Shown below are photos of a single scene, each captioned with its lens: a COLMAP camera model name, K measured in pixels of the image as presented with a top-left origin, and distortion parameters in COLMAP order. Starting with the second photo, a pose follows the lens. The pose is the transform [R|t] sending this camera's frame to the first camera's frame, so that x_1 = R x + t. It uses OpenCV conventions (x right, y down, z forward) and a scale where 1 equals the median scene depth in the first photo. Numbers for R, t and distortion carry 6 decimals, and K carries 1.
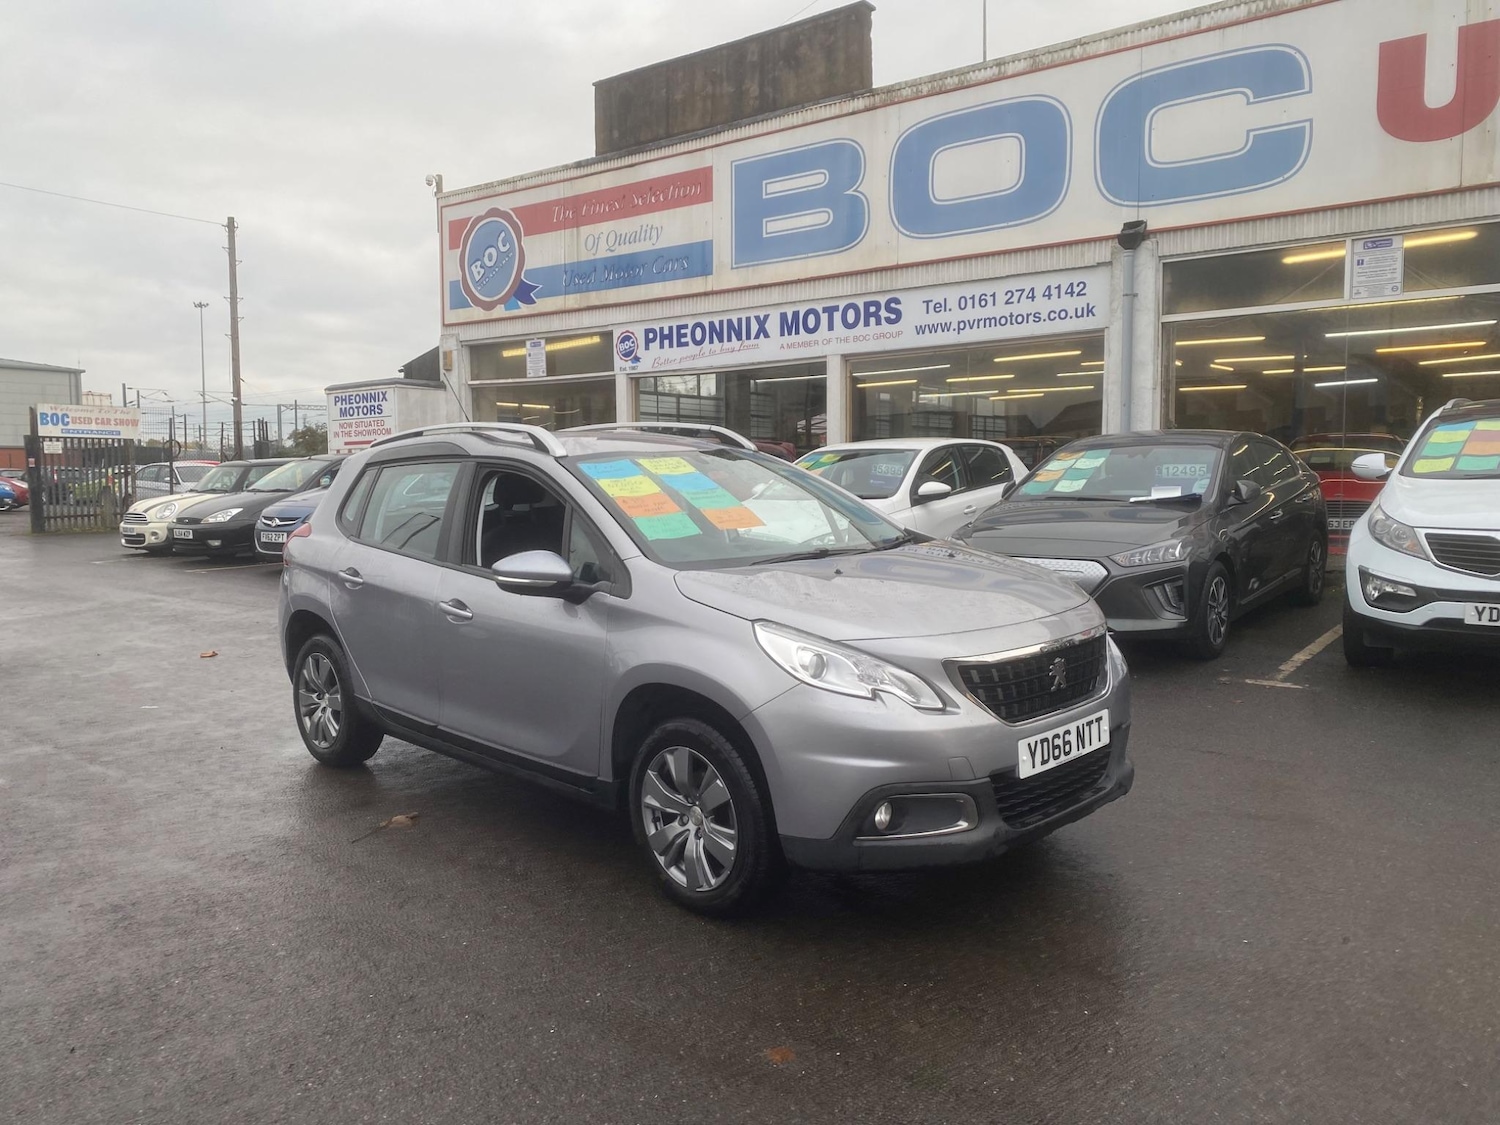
lens RADIAL K [[1143.5, 0, 713.1], [0, 1143.5, 567.9], [0, 0, 1]] dist [0.011668, -0.006922]
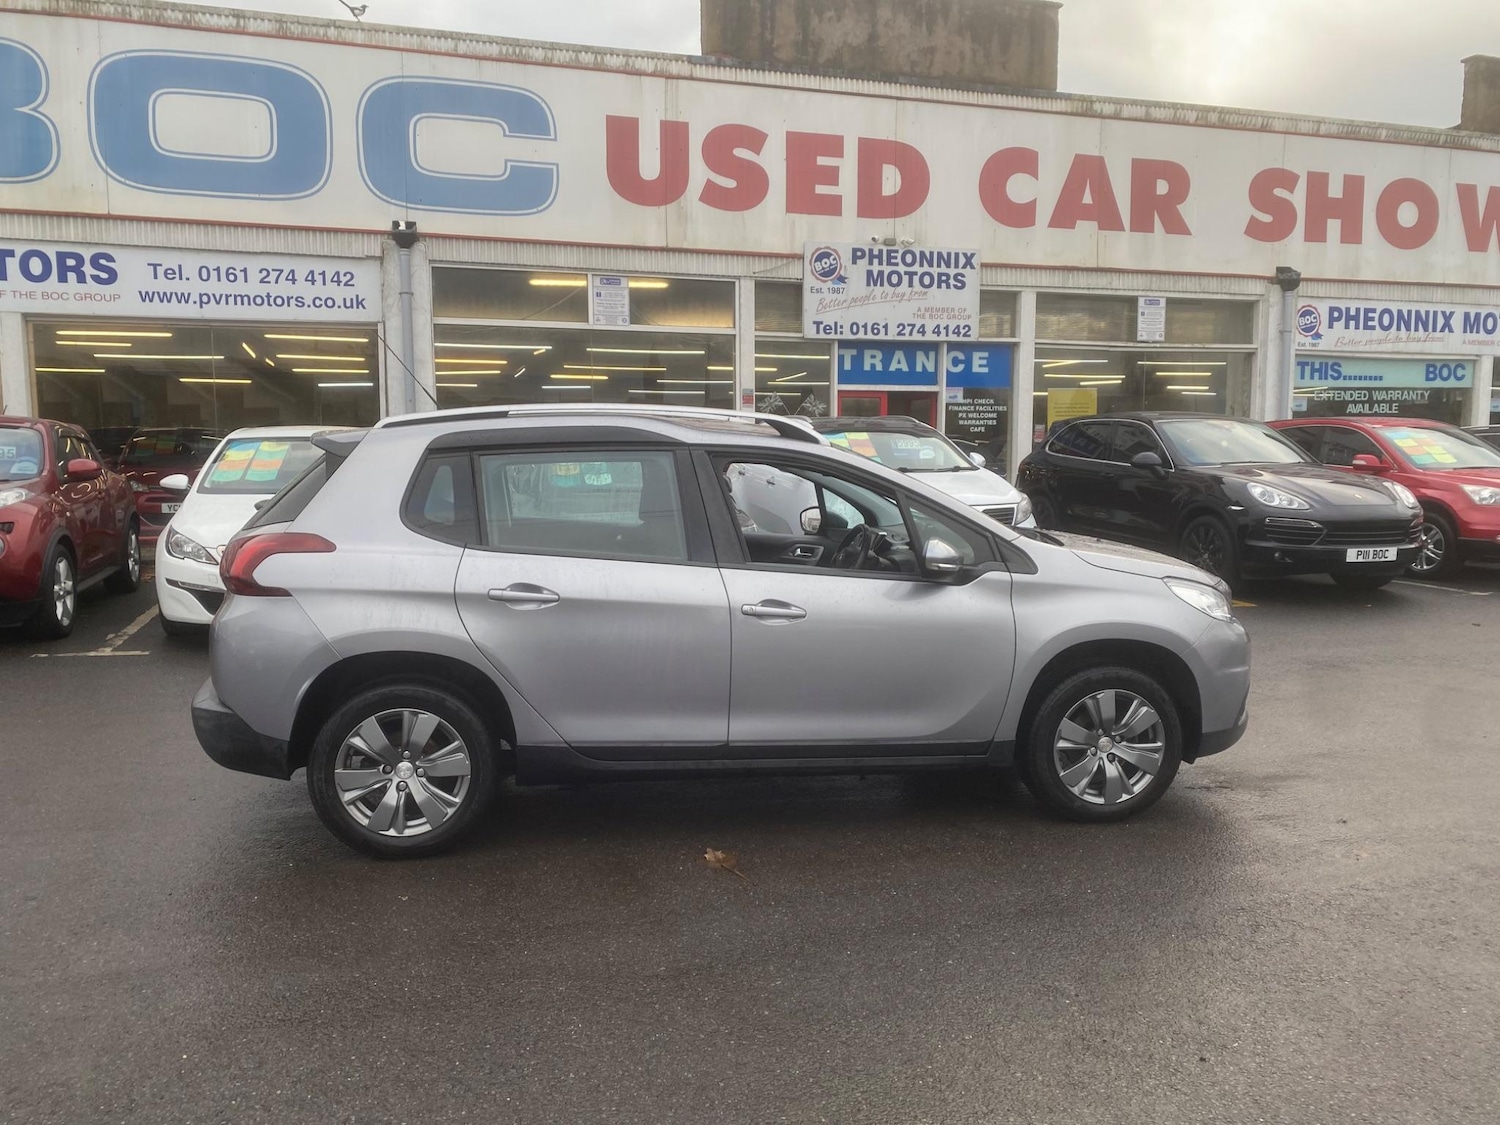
lens RADIAL K [[1151.7, 0, 731.5], [0, 1151.7, 569.5], [0, 0, 1]] dist [0.032729, -0.030614]
pose [[0.577791, -0.059638, 0.814003, -0.322916], [0.062410, 0.997635, 0.028792, -0.003971], [-0.813795, 0.034166, 0.580147, 0.174770]]
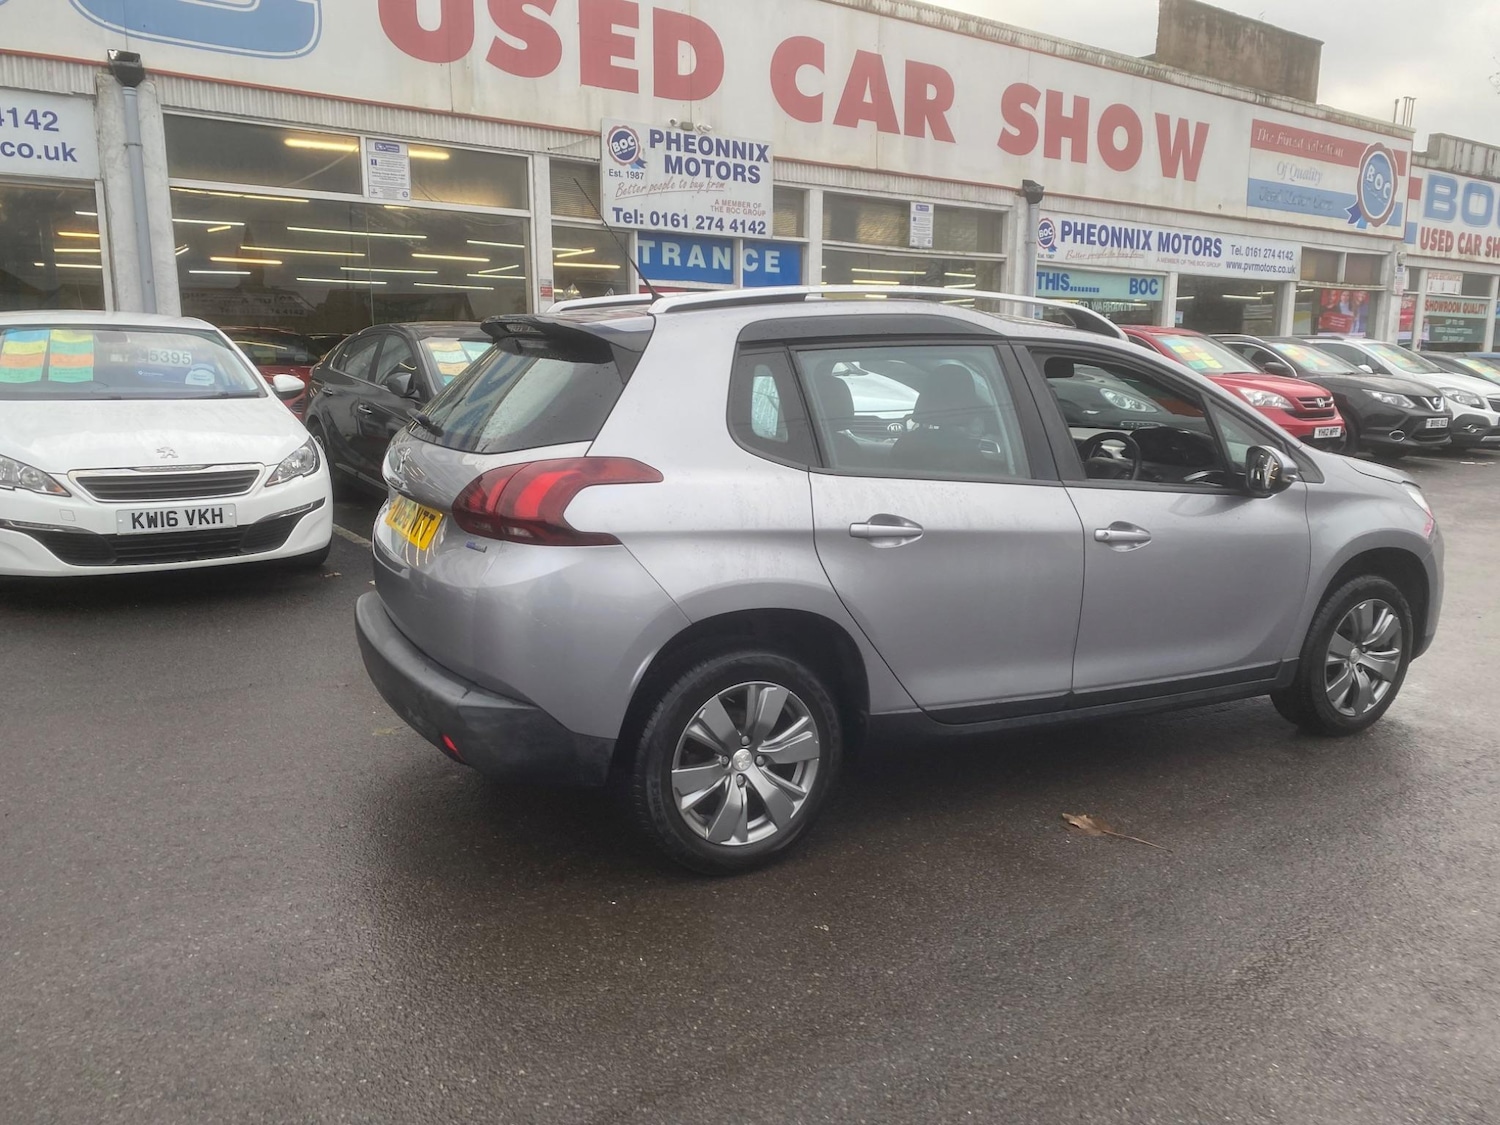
lens RADIAL K [[1154.8, 0, 754.9], [0, 1154.8, 561.9], [0, 0, 1]] dist [0.019788, -0.016828]
pose [[0.268699, -0.143282, 0.952508, -0.346595], [0.073331, 0.989048, 0.128092, -0.018325], [-0.960429, 0.035431, 0.276263, 0.358908]]
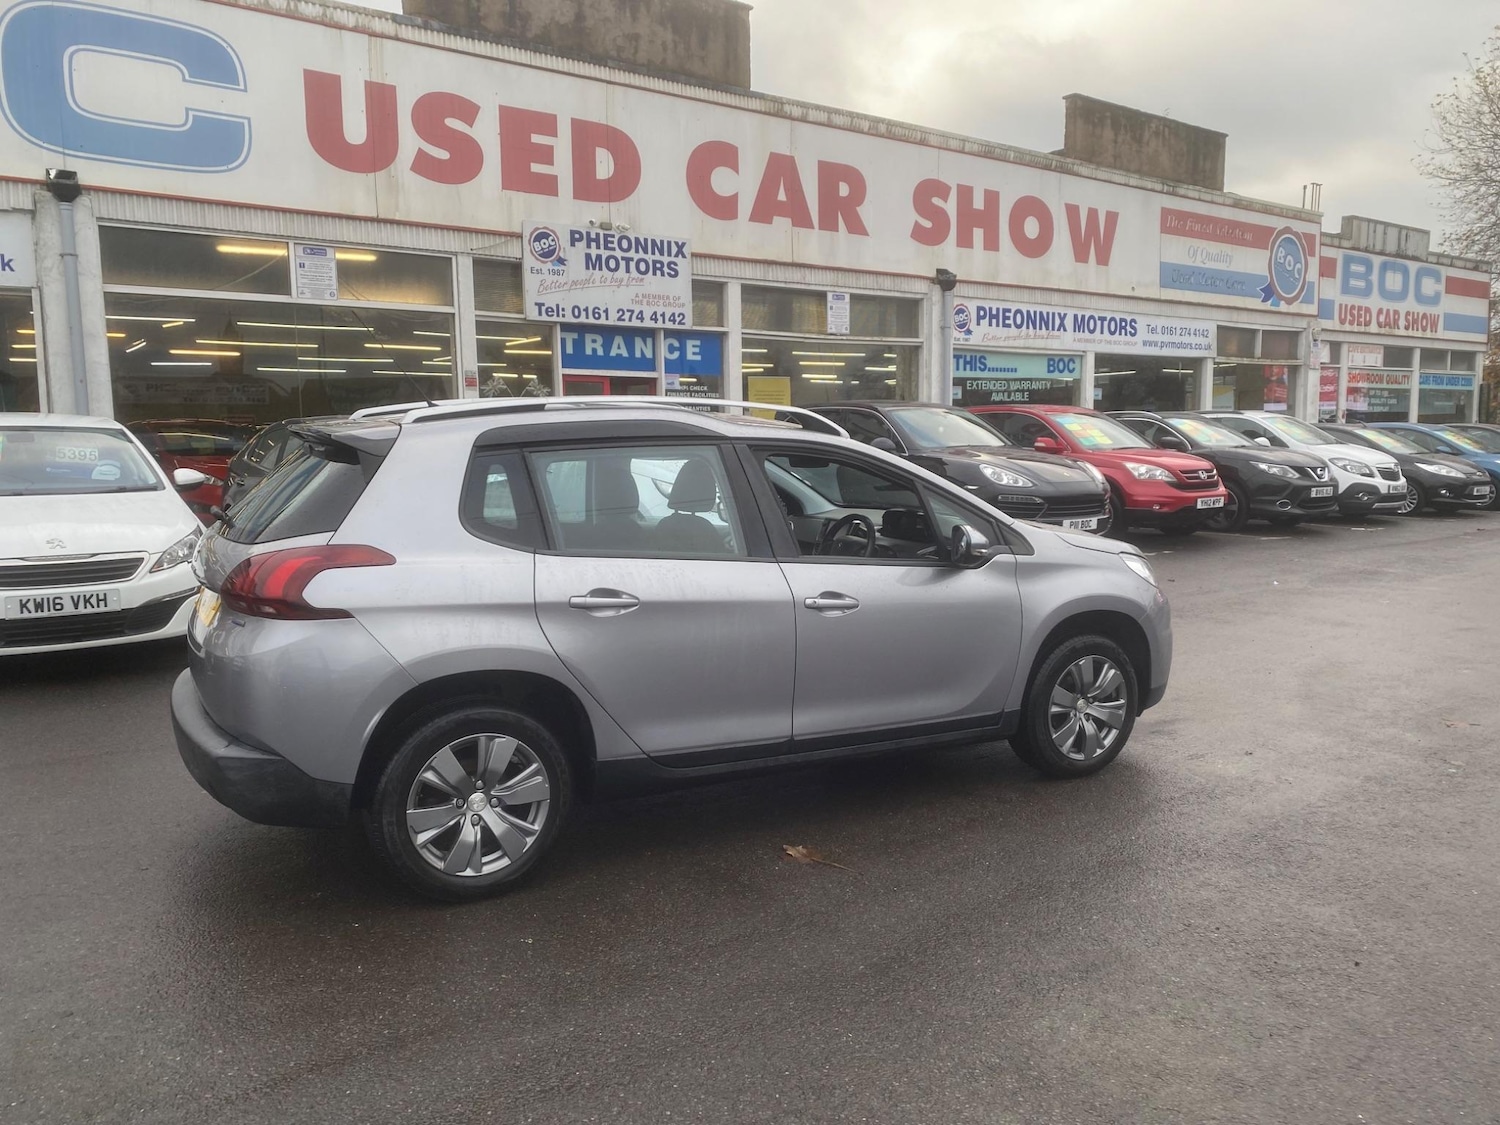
lens RADIAL K [[1153.7, 0, 750.0], [0, 1153.7, 562.5], [0, 0, 1]] dist [0.036218, -0.043023]
pose [[0.257626, -0.086205, 0.962392, -0.372784], [0.090129, 0.993814, 0.064892, -0.016777], [-0.962032, 0.070022, 0.263802, 0.286810]]
